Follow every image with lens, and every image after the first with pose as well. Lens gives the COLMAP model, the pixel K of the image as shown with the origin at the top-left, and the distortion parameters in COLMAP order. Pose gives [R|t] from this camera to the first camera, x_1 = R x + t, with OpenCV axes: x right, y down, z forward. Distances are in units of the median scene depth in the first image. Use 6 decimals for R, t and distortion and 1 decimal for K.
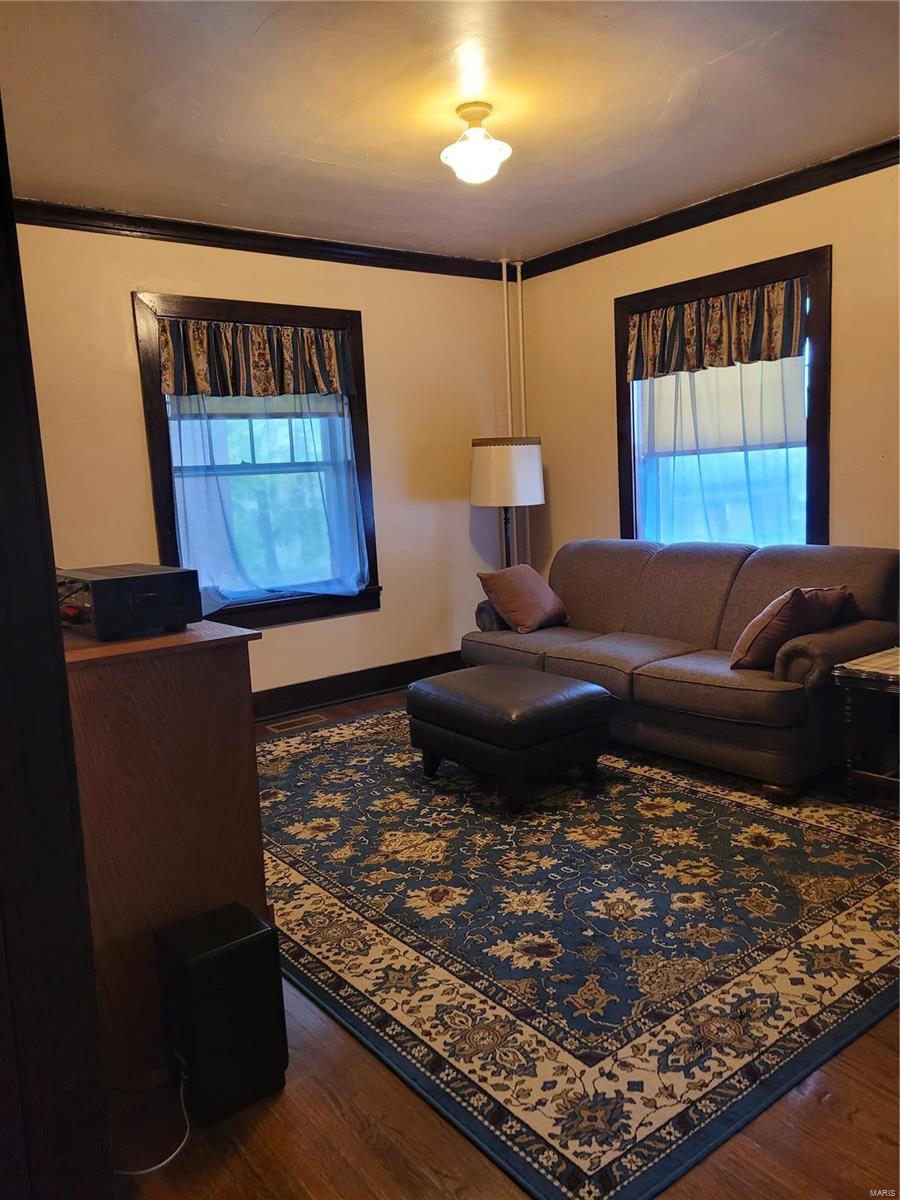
lens RADIAL K [[889.9, 0, 443.7], [0, 889.9, 590.7], [0, 0, 1]] dist [0.058980, -0.039948]
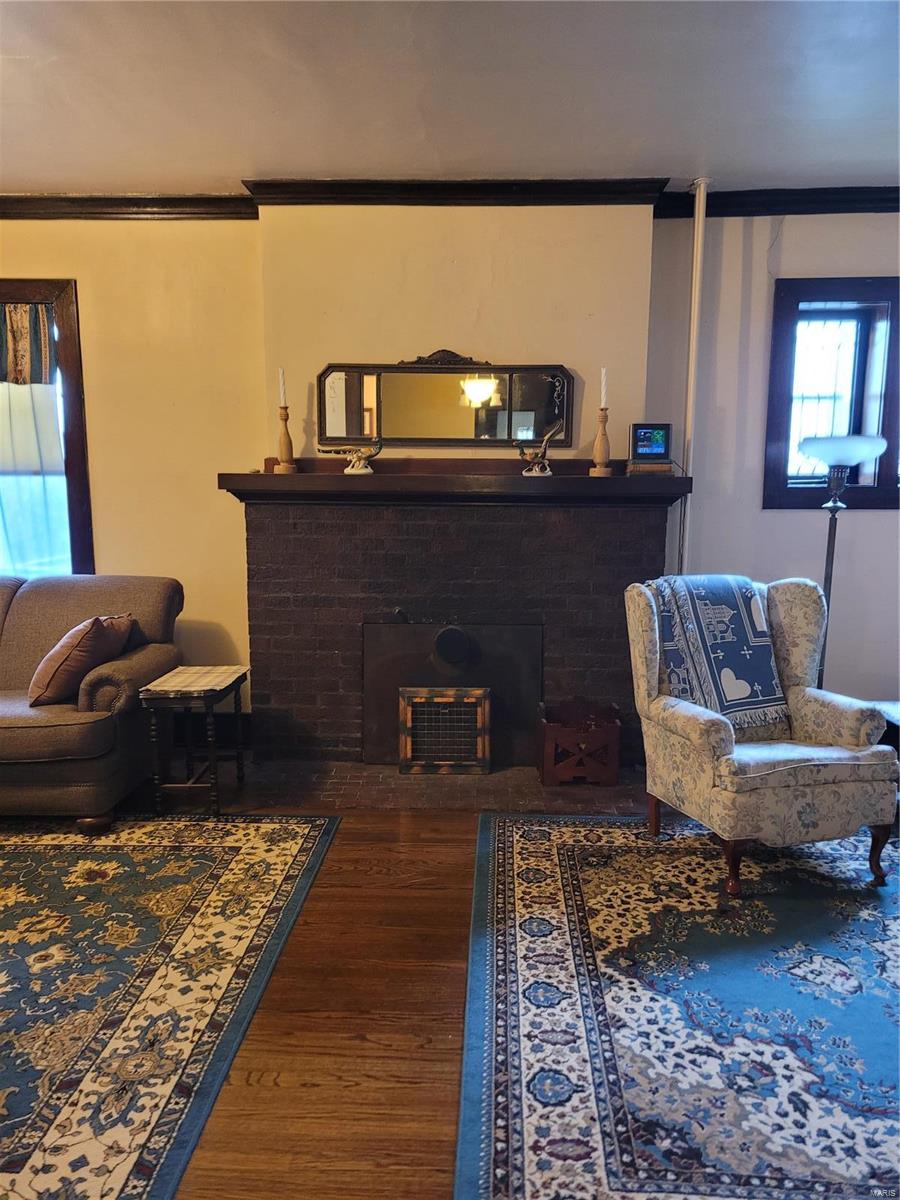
lens RADIAL K [[889.9, 0, 444.7], [0, 889.9, 609.2], [0, 0, 1]] dist [0.058980, -0.039948]
pose [[0.638120, -0.050921, 0.768252, -0.167650], [0.062059, 0.997966, 0.014599, -0.003211], [-0.767432, 0.038361, 0.639982, 0.074431]]
